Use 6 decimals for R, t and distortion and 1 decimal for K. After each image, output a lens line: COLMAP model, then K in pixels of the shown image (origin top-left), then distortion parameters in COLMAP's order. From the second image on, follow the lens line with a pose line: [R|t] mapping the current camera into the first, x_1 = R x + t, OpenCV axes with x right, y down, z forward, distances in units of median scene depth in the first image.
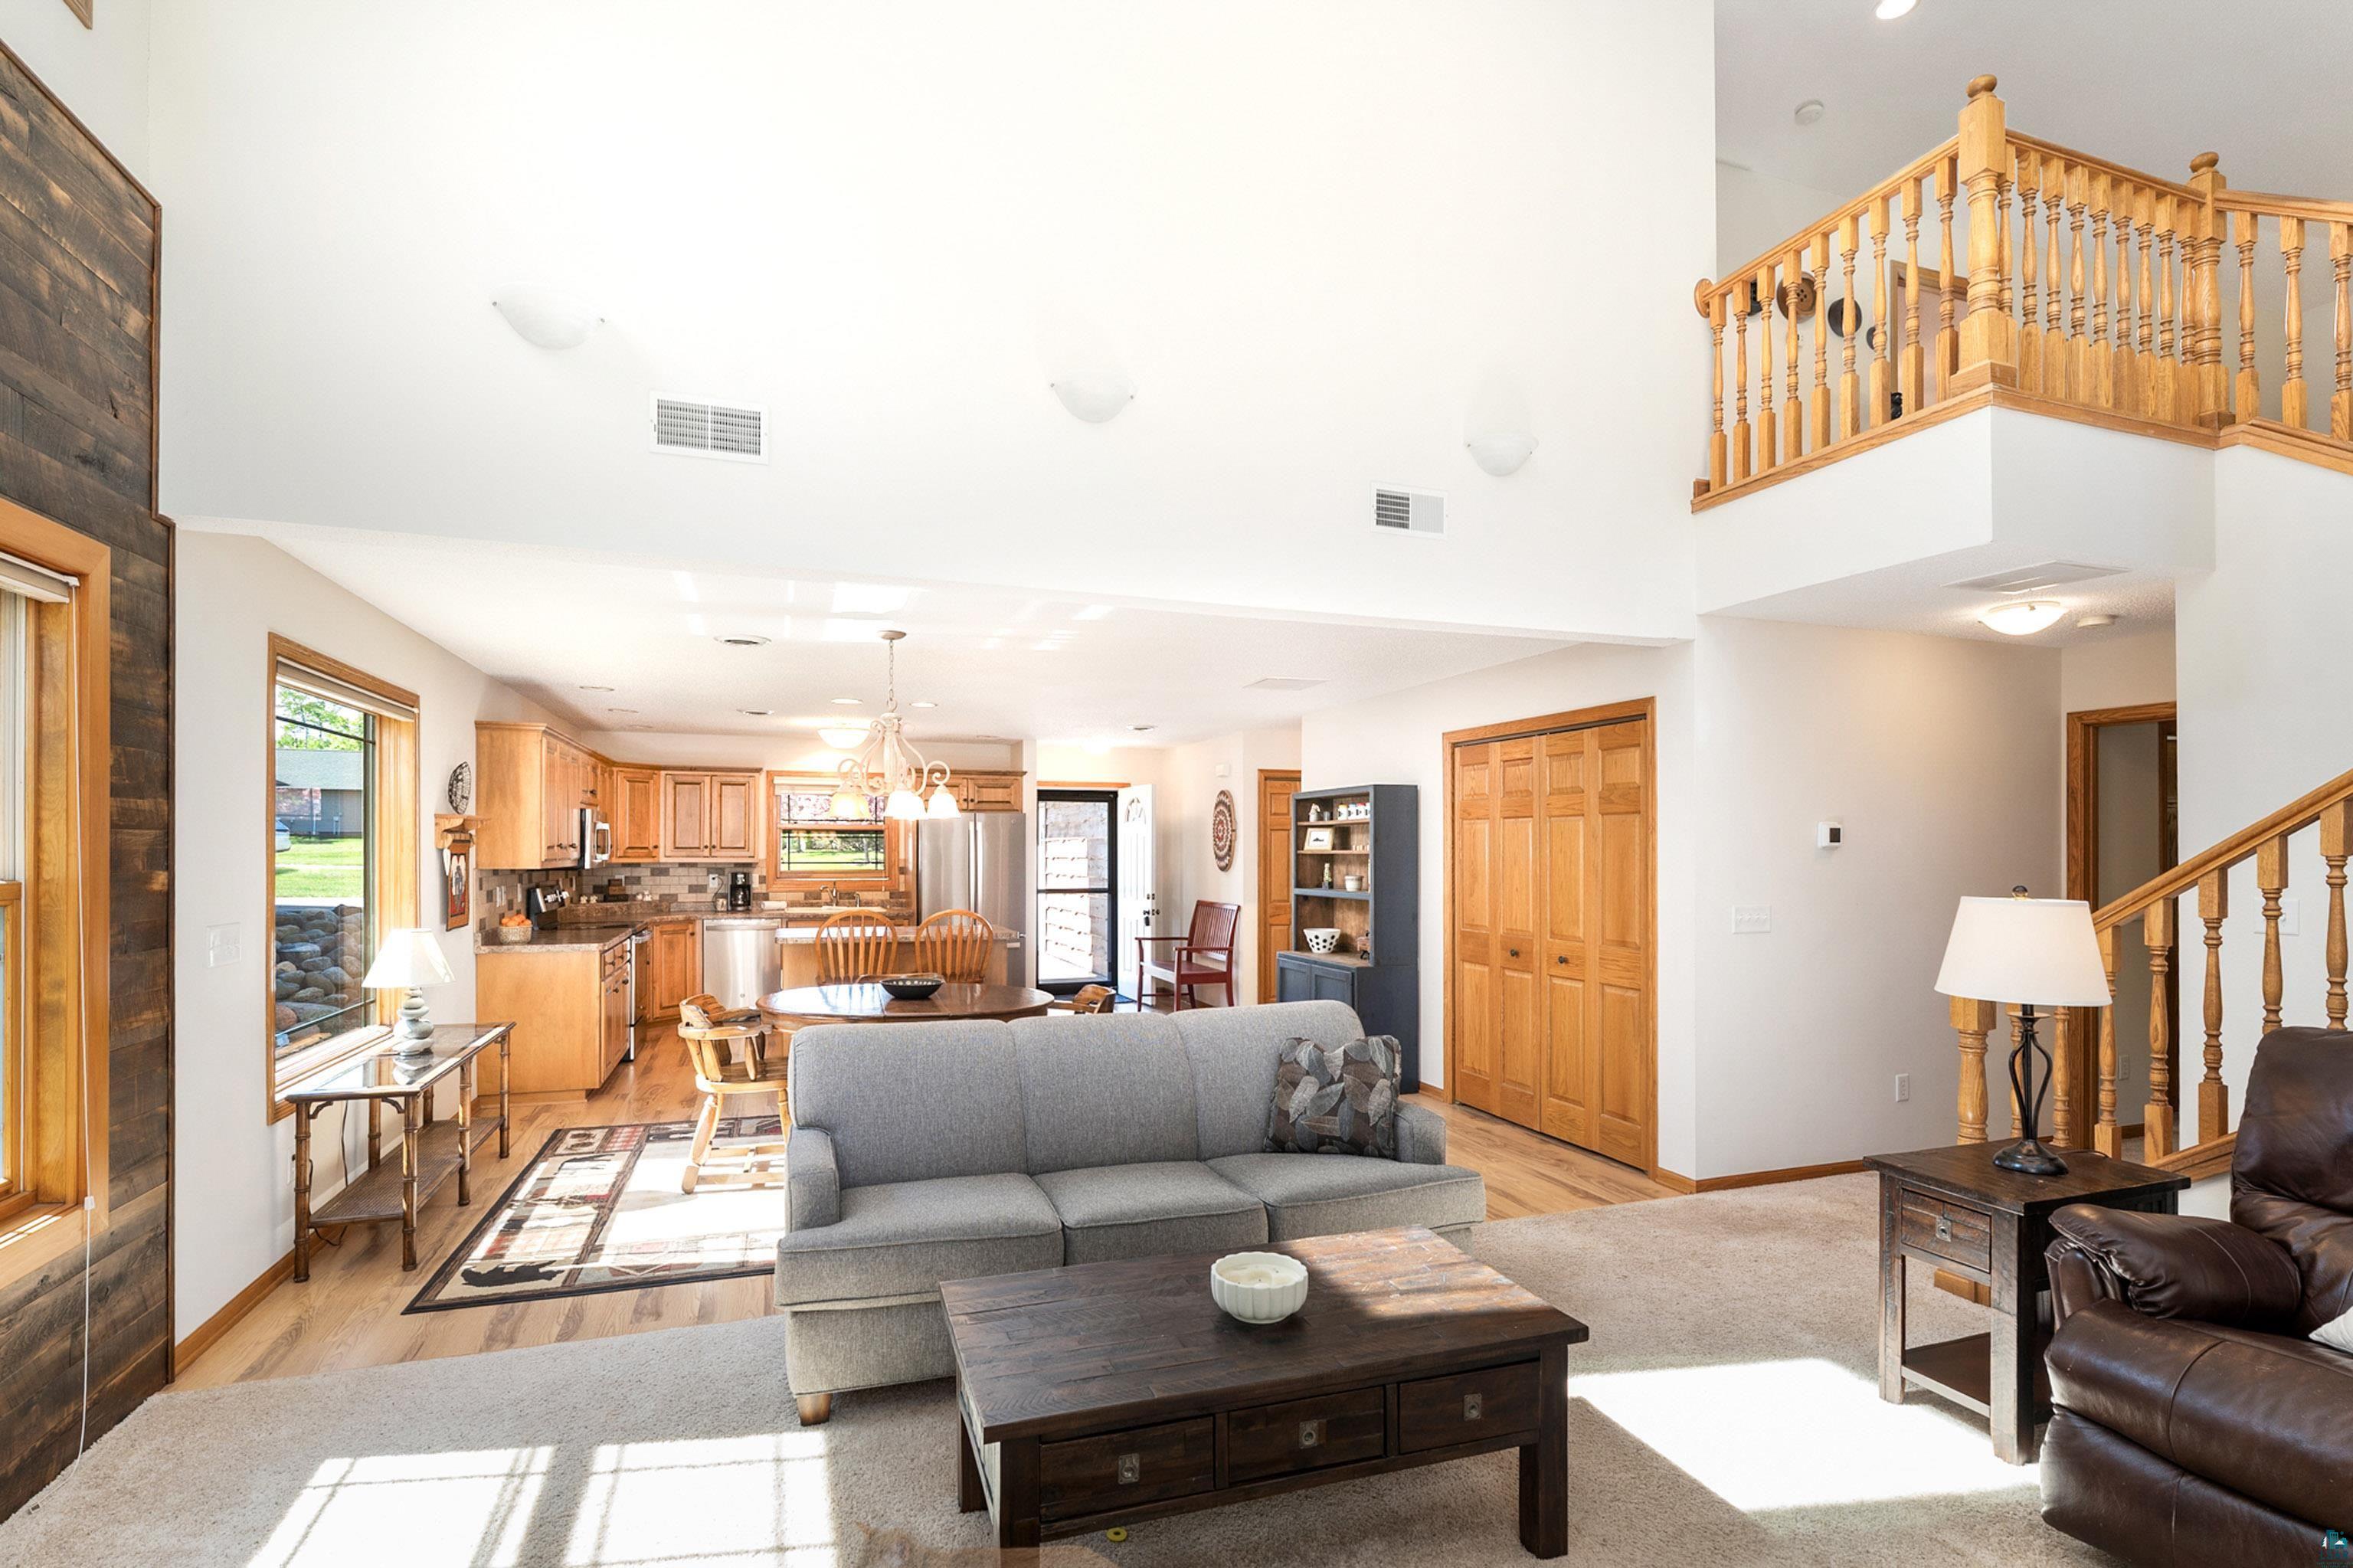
lens RADIAL K [[1116.6, 0, 1181.1], [0, 1116.6, 841.8], [0, 0, 1]] dist [-0.004387, 0.001198]
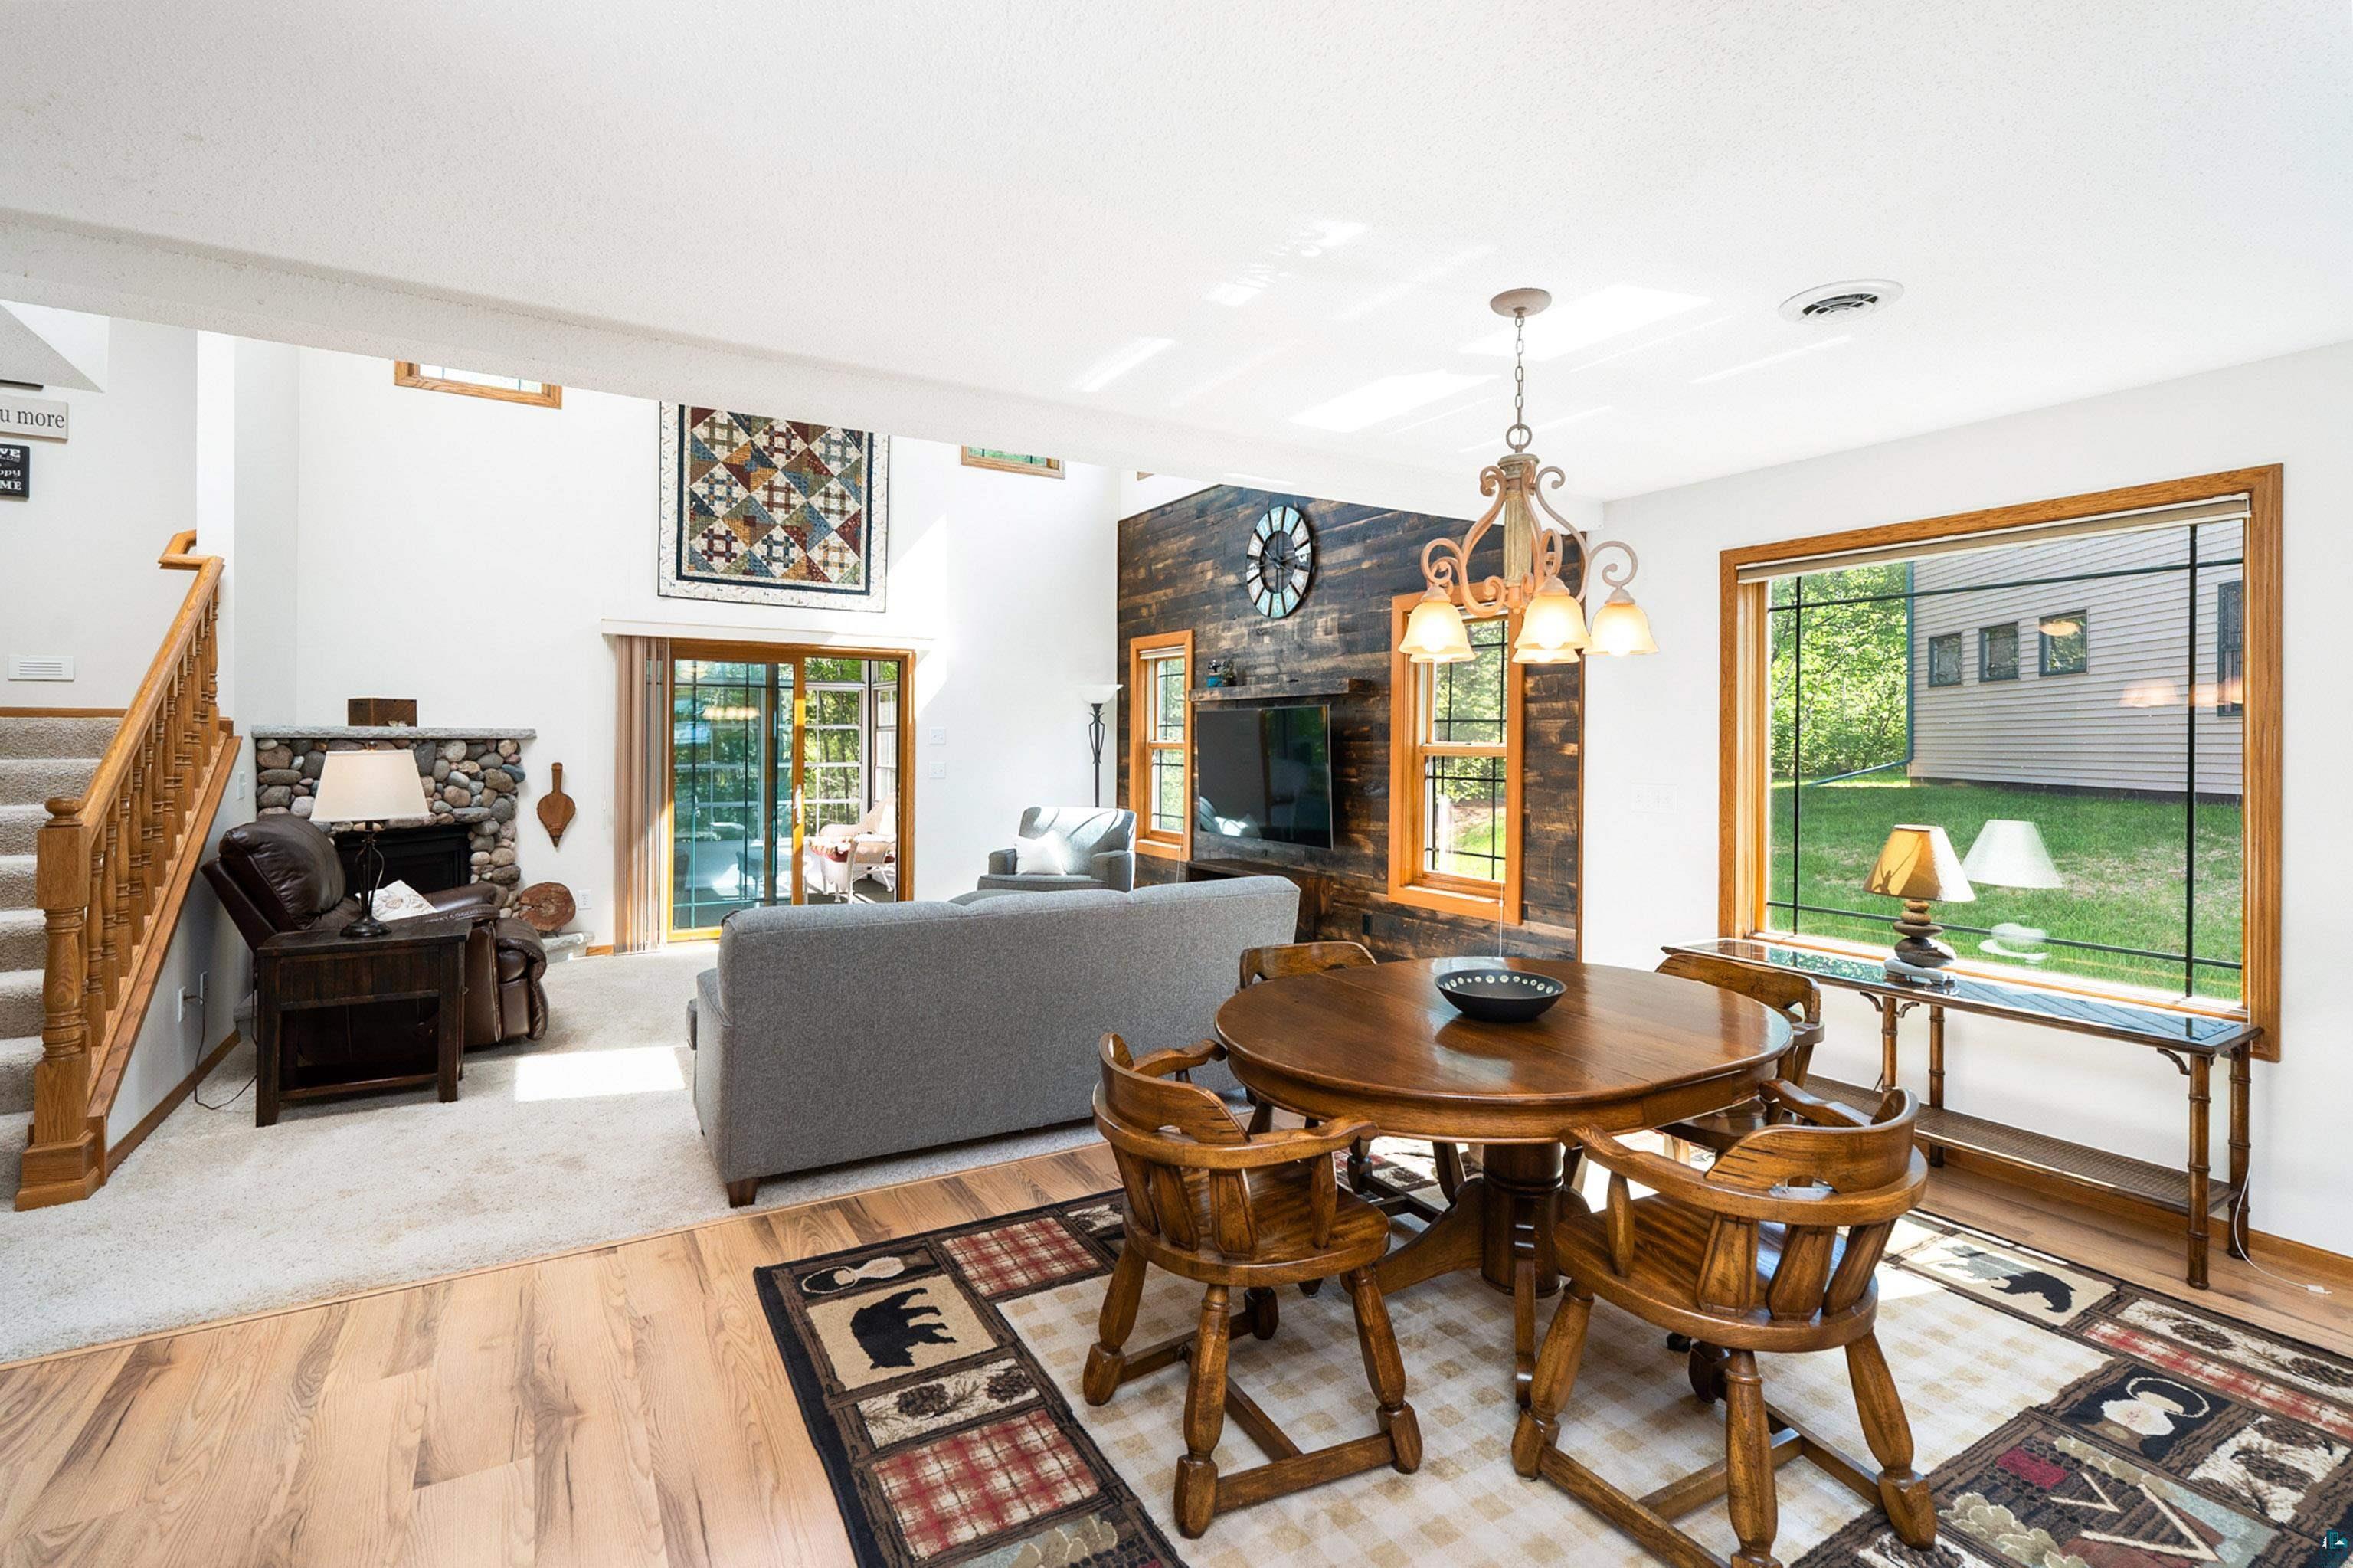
lens RADIAL K [[1097.9, 0, 1185.6], [0, 1097.9, 738.1], [0, 0, 1]] dist [-0.001236, 0.000129]
pose [[-0.982394, -0.010058, -0.186547, -0.007193], [-0.007884, 0.999892, -0.012391, 0.012282], [0.186652, -0.010702, -0.982368, 0.778611]]
